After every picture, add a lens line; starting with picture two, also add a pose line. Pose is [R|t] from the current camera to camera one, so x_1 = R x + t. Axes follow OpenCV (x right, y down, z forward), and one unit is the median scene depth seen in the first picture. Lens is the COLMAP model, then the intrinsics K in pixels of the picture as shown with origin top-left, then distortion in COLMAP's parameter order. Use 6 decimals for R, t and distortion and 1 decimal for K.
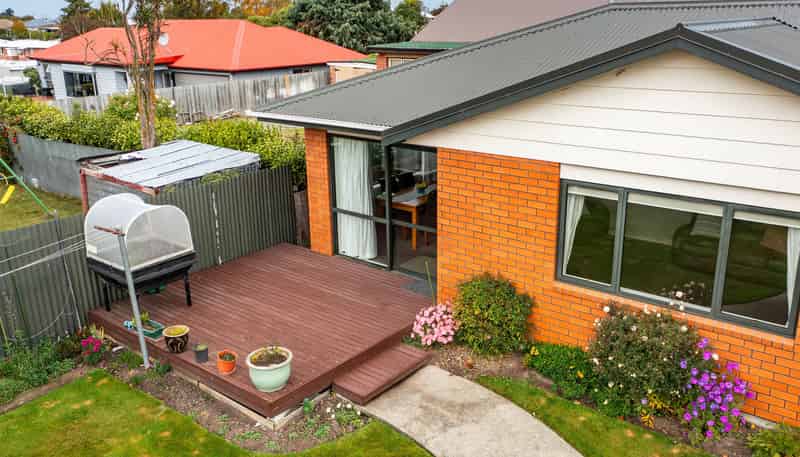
lens RADIAL K [[679.0, 0, 400.0], [0, 679.0, 228.5], [0, 0, 1]] dist [0.000455, 0.064701]
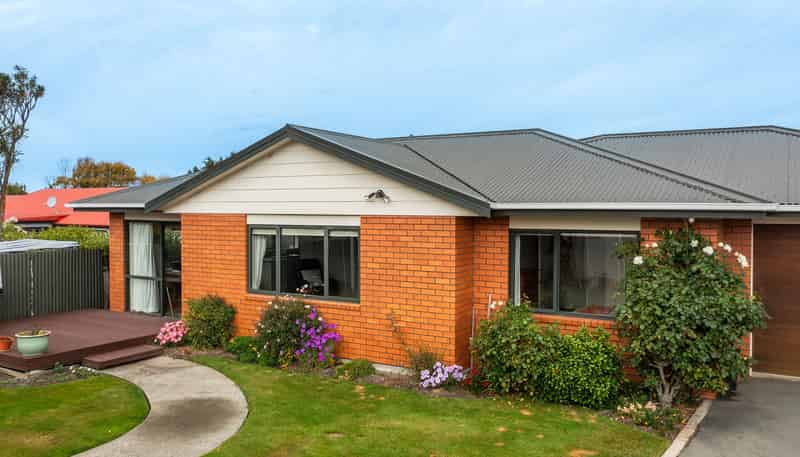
lens RADIAL K [[679.0, 0, 400.0], [0, 679.0, 228.5], [0, 0, 1]] dist [0.000455, 0.064701]
pose [[0.993236, 0.013032, 0.115382, 0.369630], [0.019610, 0.960582, -0.277303, 0.346419], [-0.114448, 0.277690, 0.953829, -0.498285]]
